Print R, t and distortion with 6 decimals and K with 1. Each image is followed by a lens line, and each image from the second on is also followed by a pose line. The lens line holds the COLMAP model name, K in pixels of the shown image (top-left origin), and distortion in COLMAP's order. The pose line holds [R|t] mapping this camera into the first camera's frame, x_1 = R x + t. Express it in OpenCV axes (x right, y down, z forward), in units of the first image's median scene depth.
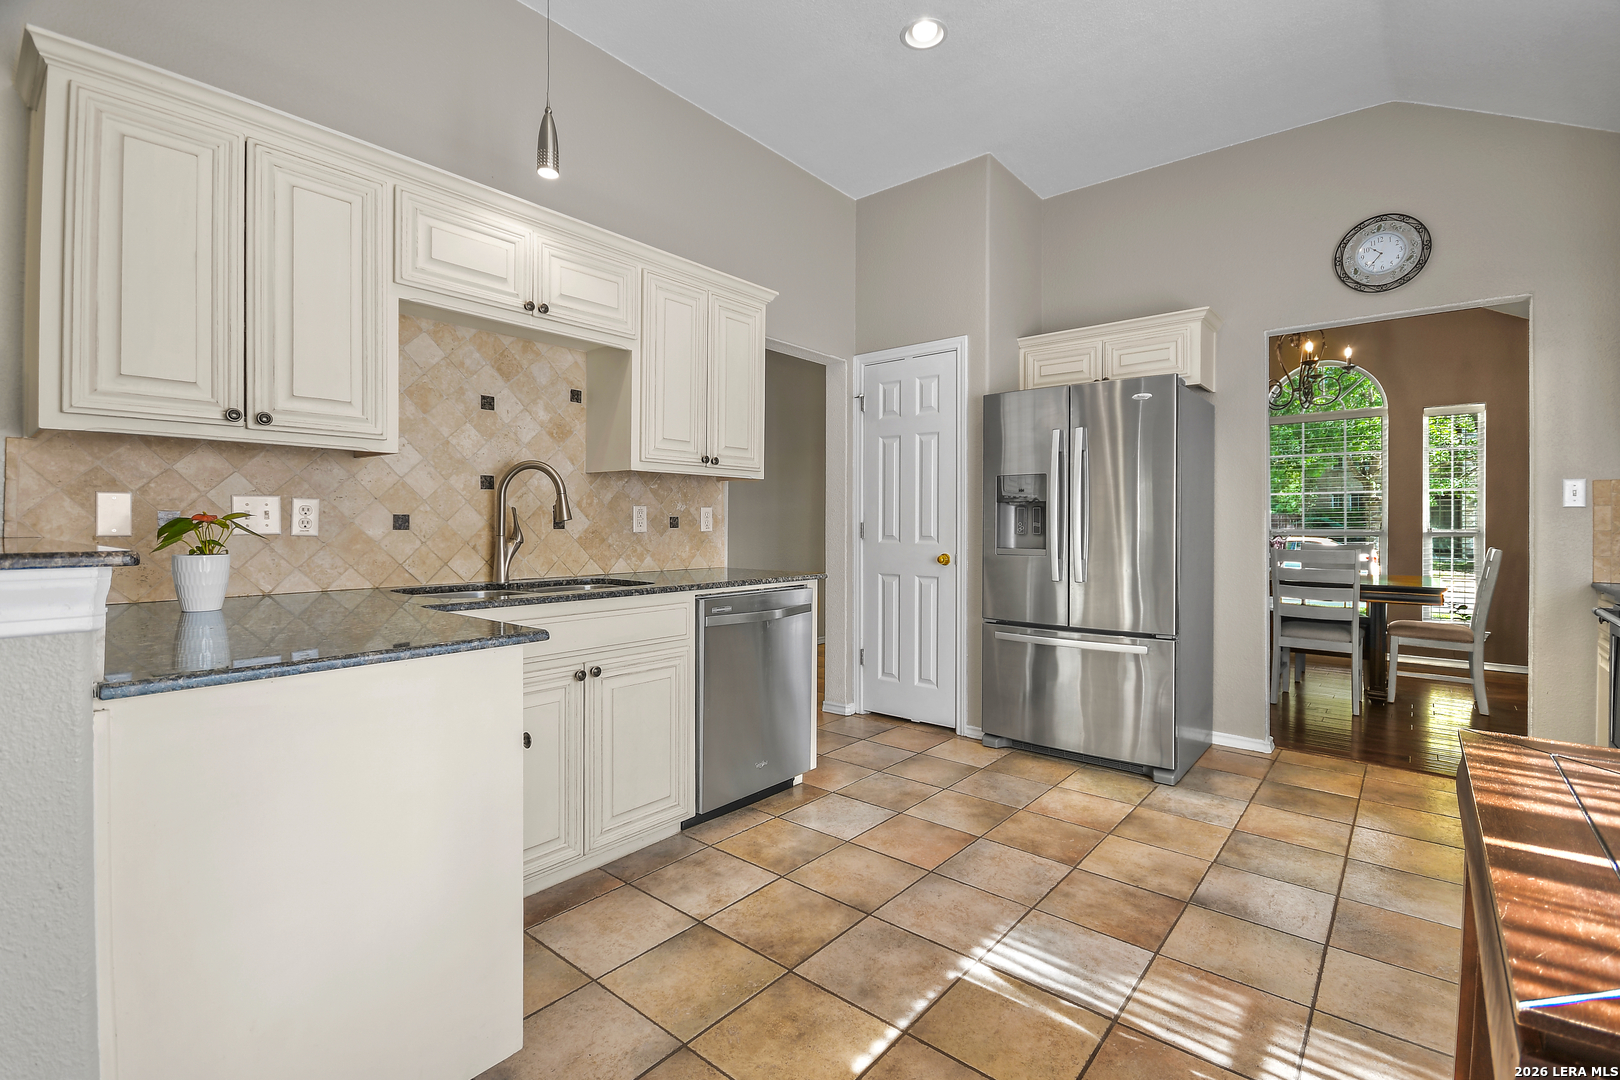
lens RADIAL K [[714.1, 0, 810.0], [0, 714.1, 540.0], [0, 0, 1]] dist [0.001379, -0.007247]
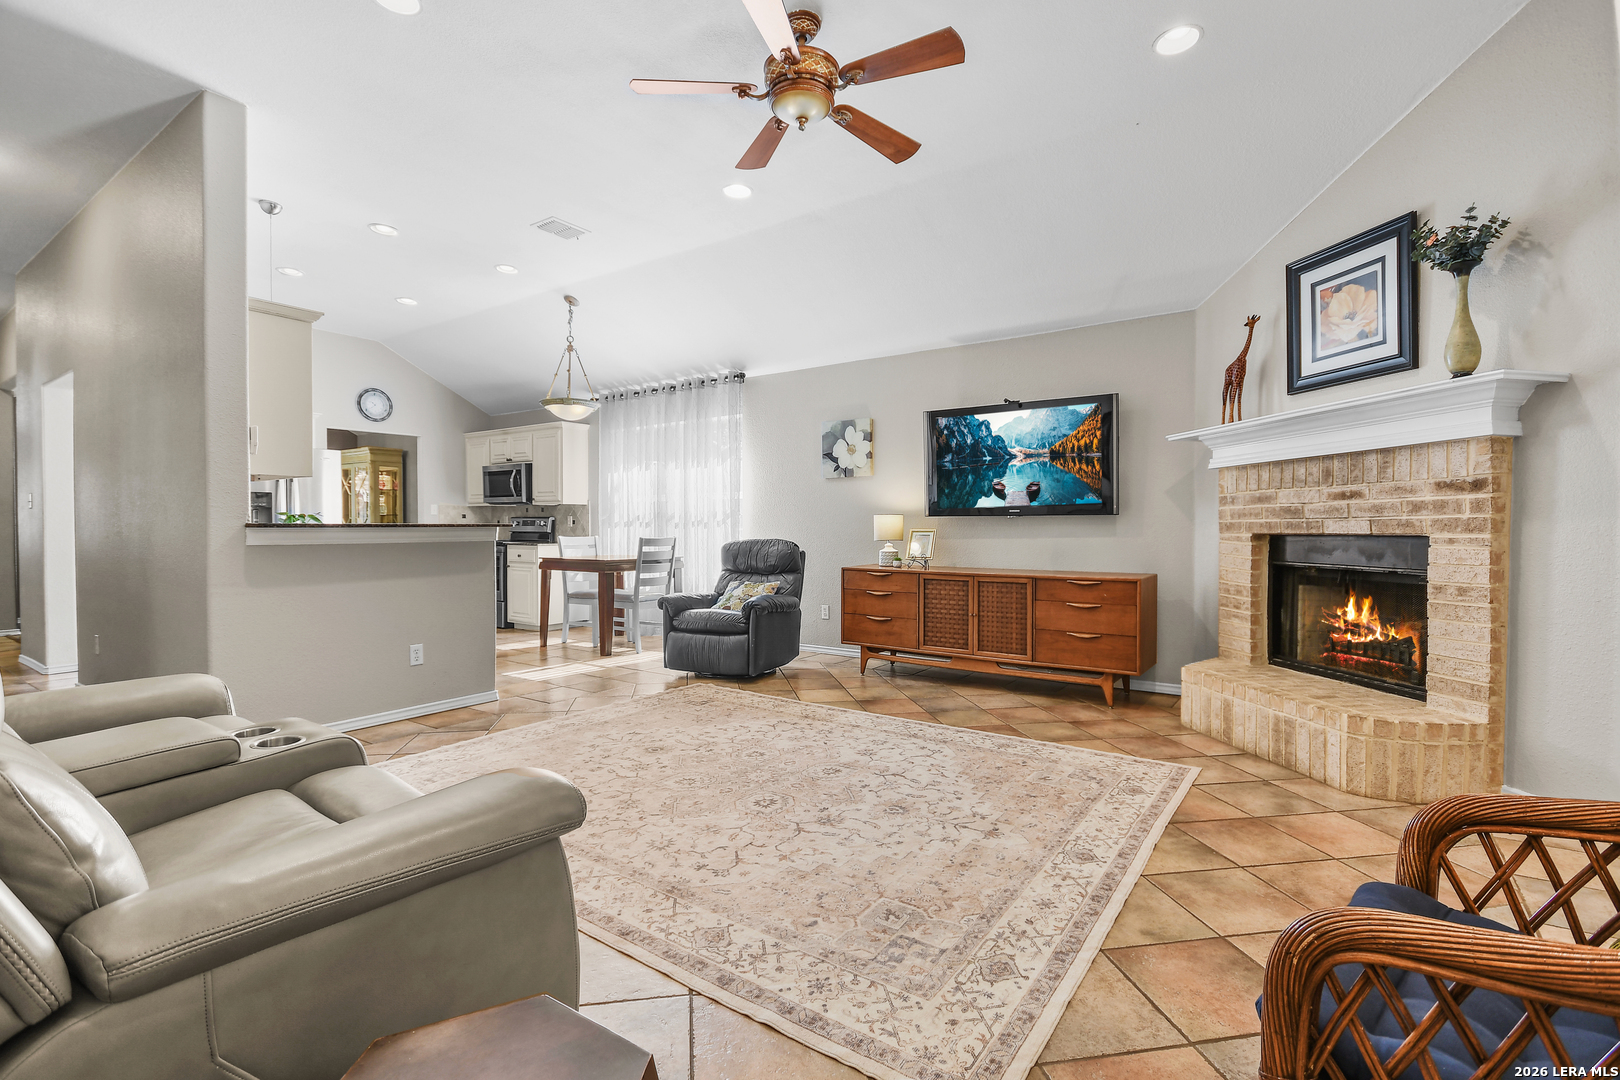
lens RADIAL K [[739.0, 0, 810.0], [0, 739.0, 540.0], [0, 0, 1]] dist [-0.001917, -0.000089]
pose [[-0.087464, -0.023002, 0.995902, -2.114232], [0.022888, 0.999423, 0.025093, 0.016153], [-0.995905, 0.024989, -0.086887, -0.247696]]
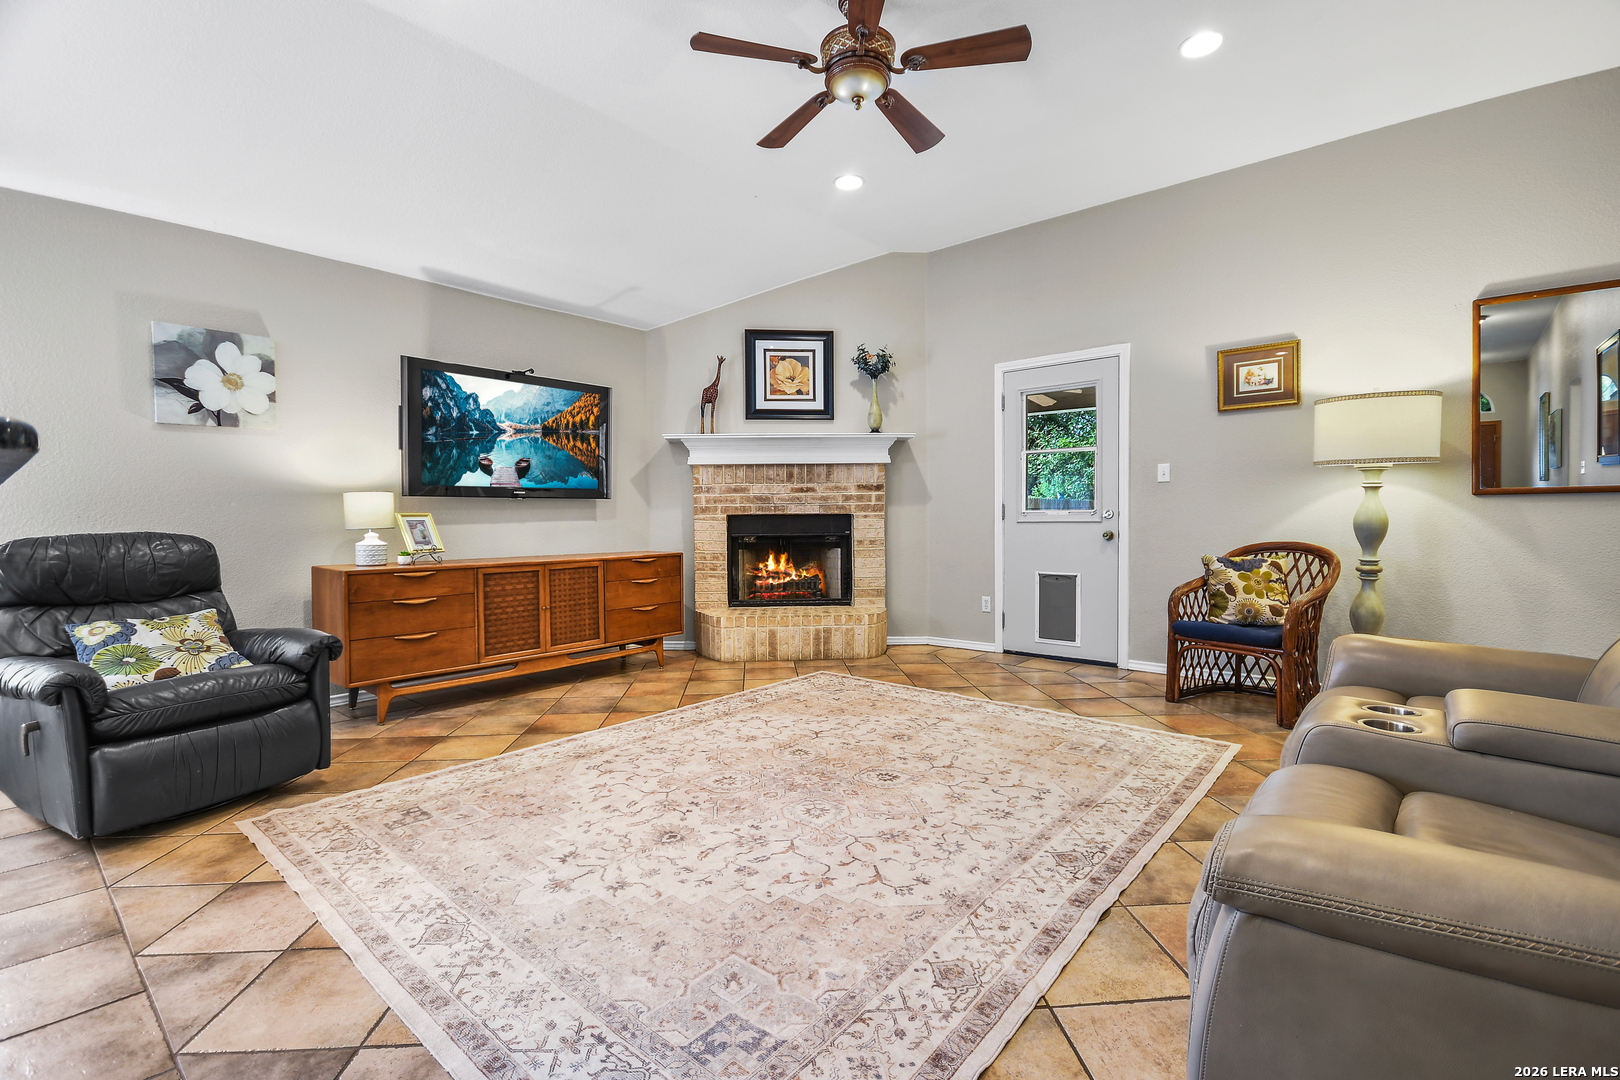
lens RADIAL K [[729.7, 0, 810.0], [0, 729.7, 540.0], [0, 0, 1]] dist [-0.001160, -0.011857]
pose [[-0.999994, 0.002770, -0.002293, -0.962898], [0.002641, 0.998501, 0.054675, 0.020840], [0.002441, 0.054669, -0.998502, 0.749992]]
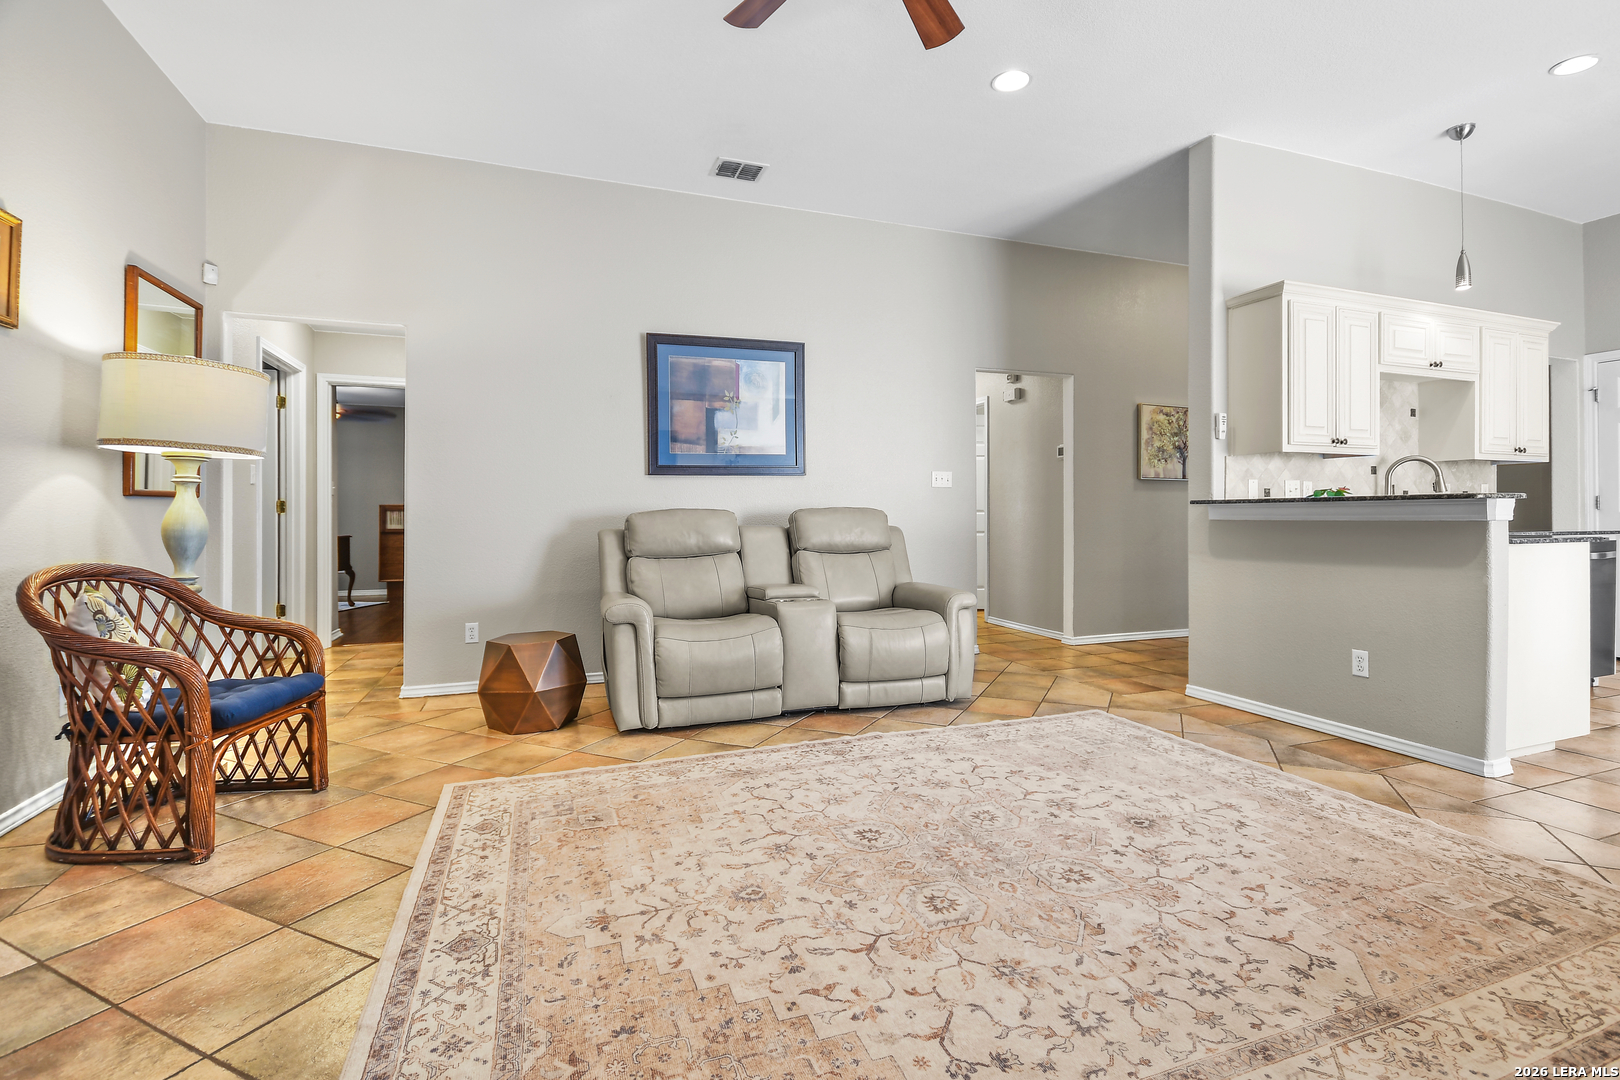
lens RADIAL K [[740.8, 0, 818.2], [0, 740.8, 515.3], [0, 0, 1]] dist [0.000301, -0.000182]
pose [[0.875530, -0.007643, -0.483103, -0.708348], [-0.004267, 0.999714, -0.023548, 0.064974], [0.483145, 0.022678, 0.875247, -1.052949]]
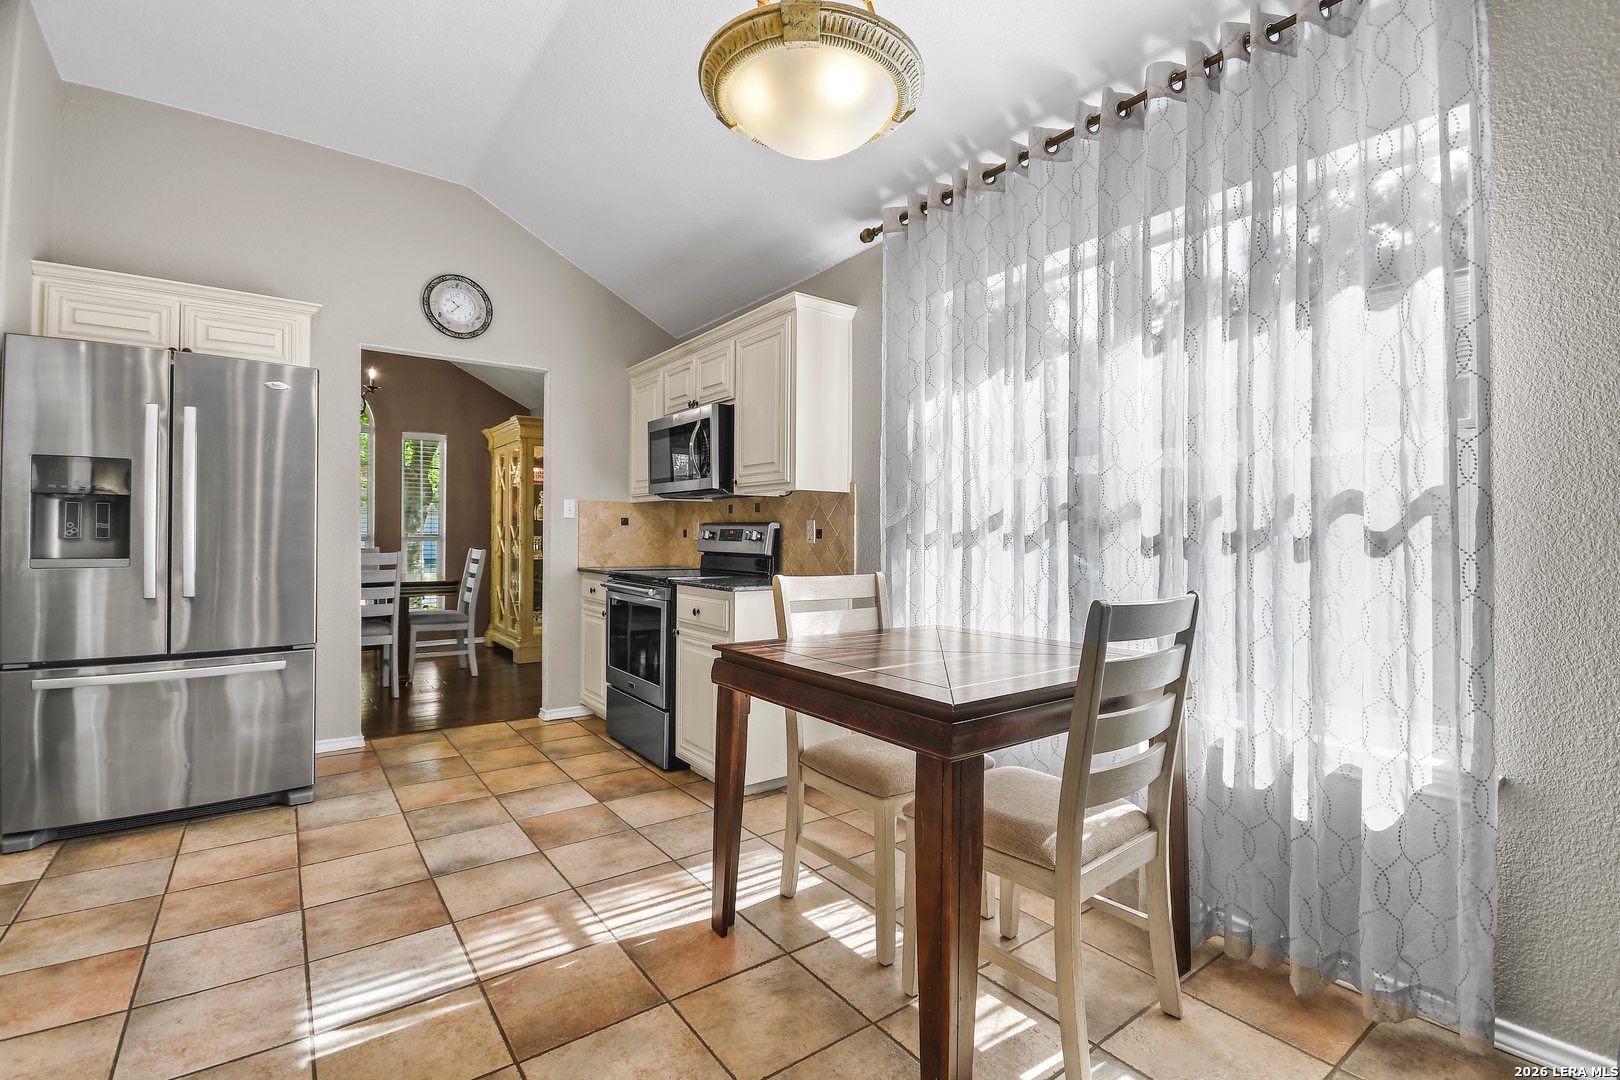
lens RADIAL K [[729.7, 0, 810.0], [0, 729.7, 540.0], [0, 0, 1]] dist [-0.001160, -0.011857]
pose [[0.227667, -0.006467, 0.973718, -0.337930], [0.015862, 0.999870, 0.002932, 0.004686], [-0.973610, 0.014778, 0.227740, 0.158508]]
